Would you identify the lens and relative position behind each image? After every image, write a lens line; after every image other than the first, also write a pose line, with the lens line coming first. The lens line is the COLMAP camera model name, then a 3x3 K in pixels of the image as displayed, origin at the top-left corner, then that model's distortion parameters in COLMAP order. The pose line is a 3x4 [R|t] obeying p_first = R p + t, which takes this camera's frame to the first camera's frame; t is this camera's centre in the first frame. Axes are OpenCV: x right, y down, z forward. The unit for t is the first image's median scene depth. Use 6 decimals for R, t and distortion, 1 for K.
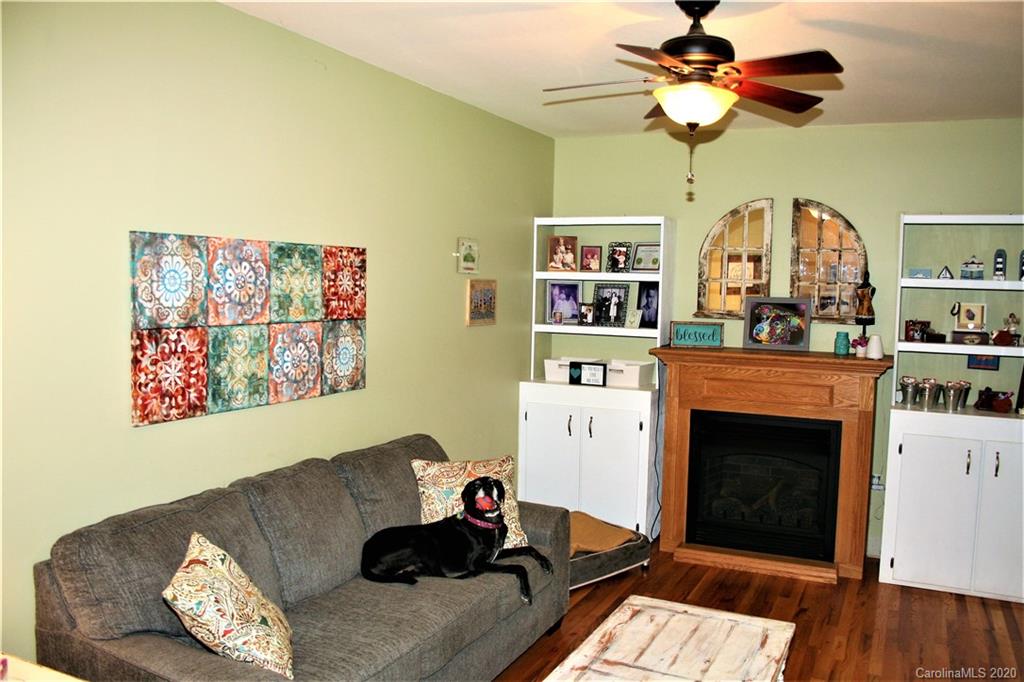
lens RADIAL K [[851.9, 0, 513.3], [0, 851.9, 343.6], [0, 0, 1]] dist [-0.147259, 0.118634]
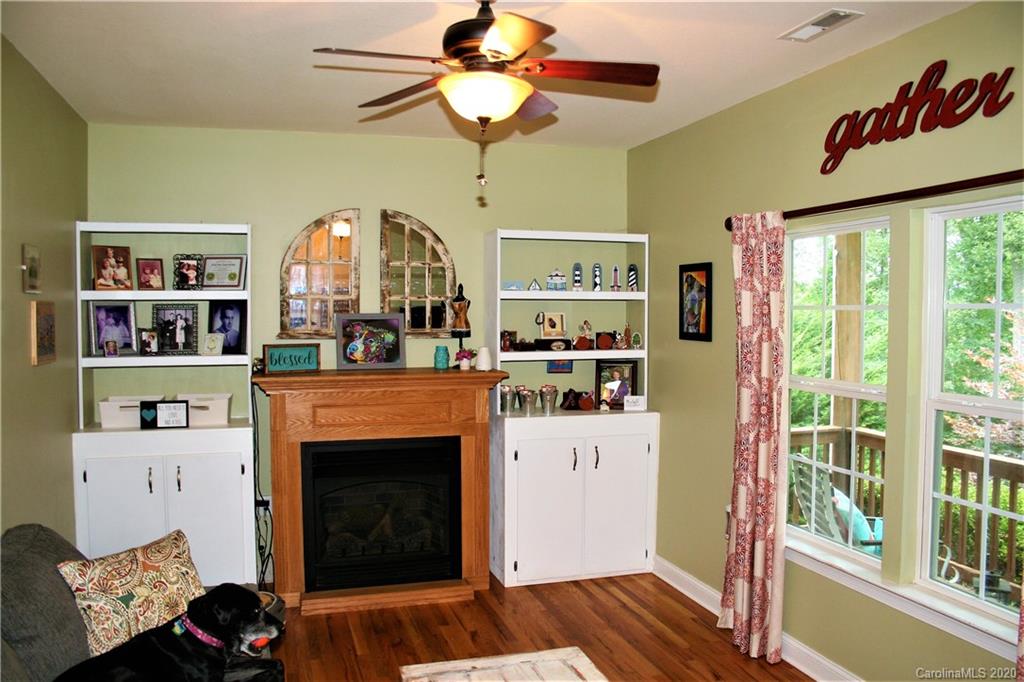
lens RADIAL K [[851.9, 0, 512.9], [0, 851.9, 344.3], [0, 0, 1]] dist [-0.147259, 0.118634]
pose [[0.730283, -0.050741, 0.681258, -0.241085], [0.064399, 0.997910, 0.005292, -0.016470], [-0.680102, 0.040007, 0.732025, 0.212067]]
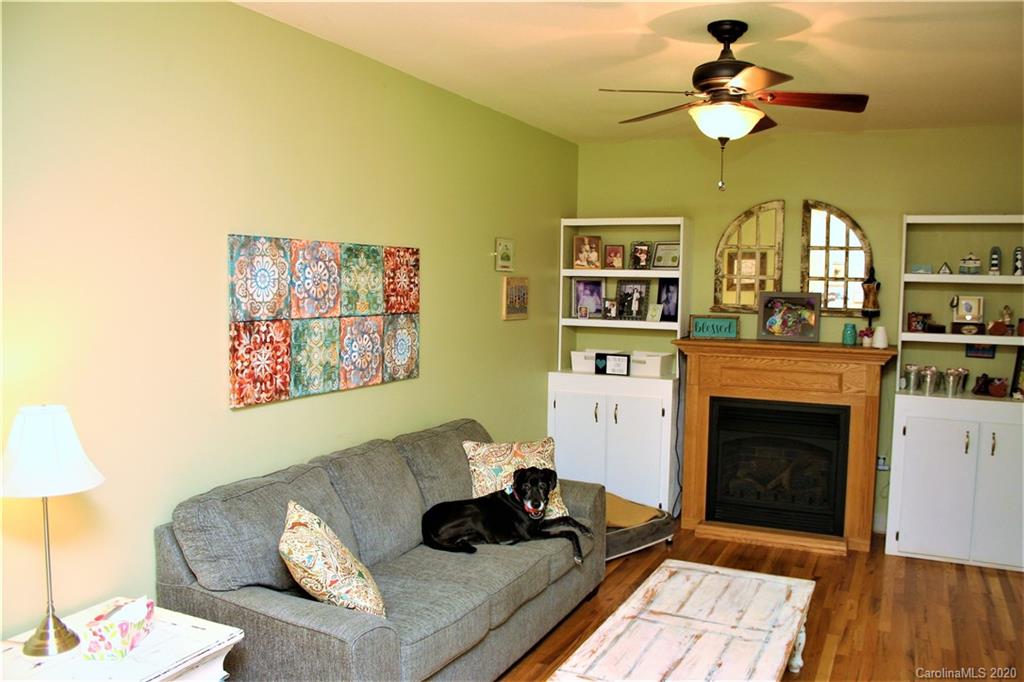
lens RADIAL K [[851.9, 0, 511.6], [0, 851.9, 343.7], [0, 0, 1]] dist [-0.147259, 0.118634]
pose [[0.999985, -0.005258, 0.001649, -0.047374], [0.005254, 0.999983, 0.002716, 0.006860], [-0.001663, -0.002707, 0.999995, -0.082133]]
